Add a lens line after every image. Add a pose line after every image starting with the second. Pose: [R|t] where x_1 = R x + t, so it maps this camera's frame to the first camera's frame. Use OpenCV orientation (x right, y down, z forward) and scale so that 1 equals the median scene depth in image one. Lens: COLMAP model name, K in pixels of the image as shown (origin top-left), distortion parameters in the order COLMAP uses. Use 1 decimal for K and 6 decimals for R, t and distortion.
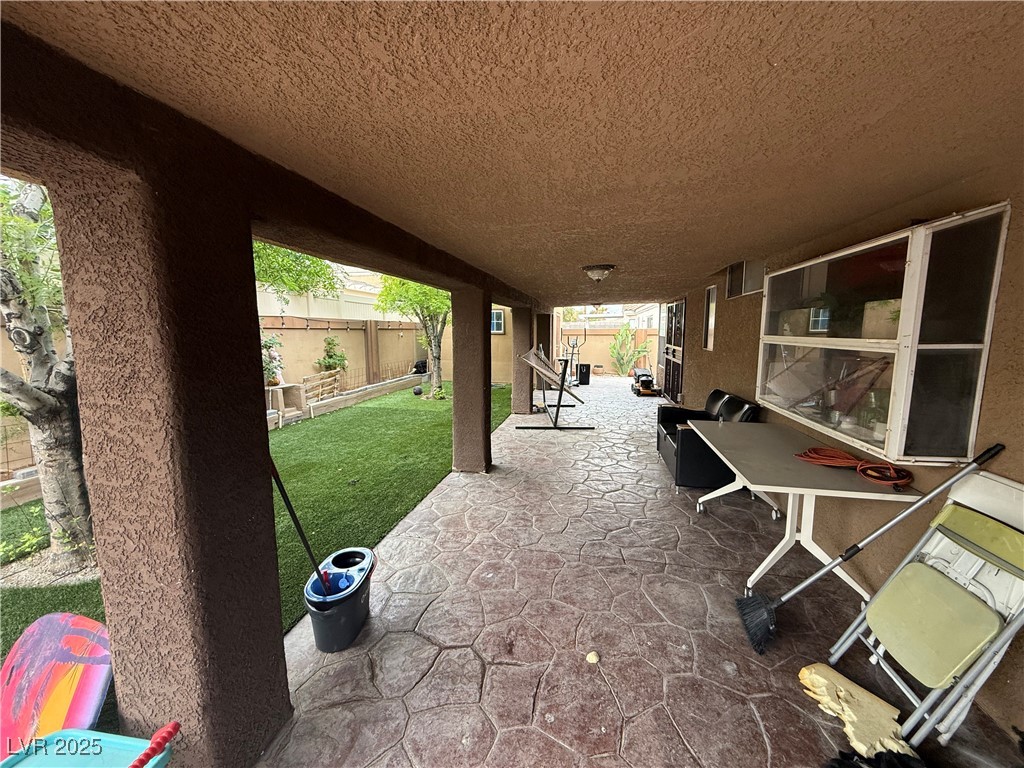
lens RADIAL K [[409.4, 0, 513.2], [0, 409.4, 384.4], [0, 0, 1]] dist [0.001430, 0.000001]
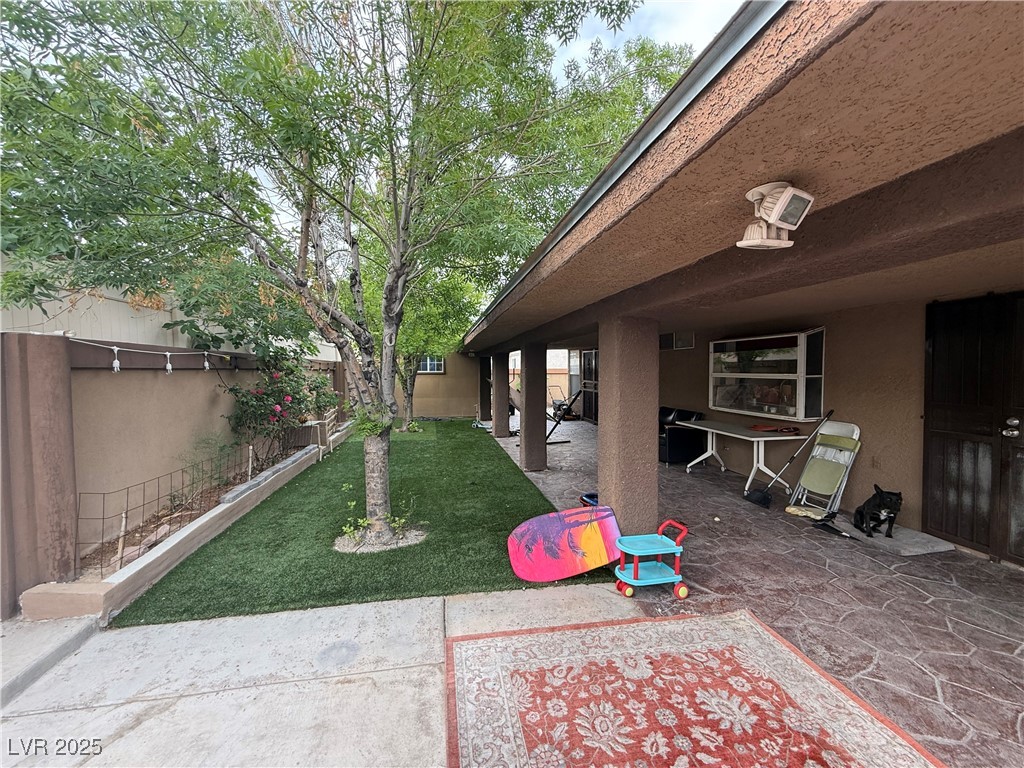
lens RADIAL K [[409.4, 0, 510.5], [0, 409.4, 384.5], [0, 0, 1]] dist [0.001430, 0.000001]
pose [[0.929213, -0.024026, 0.368762, -1.722600], [0.058115, 0.994968, -0.081615, 0.066177], [-0.364945, 0.097269, 0.925934, -0.741557]]
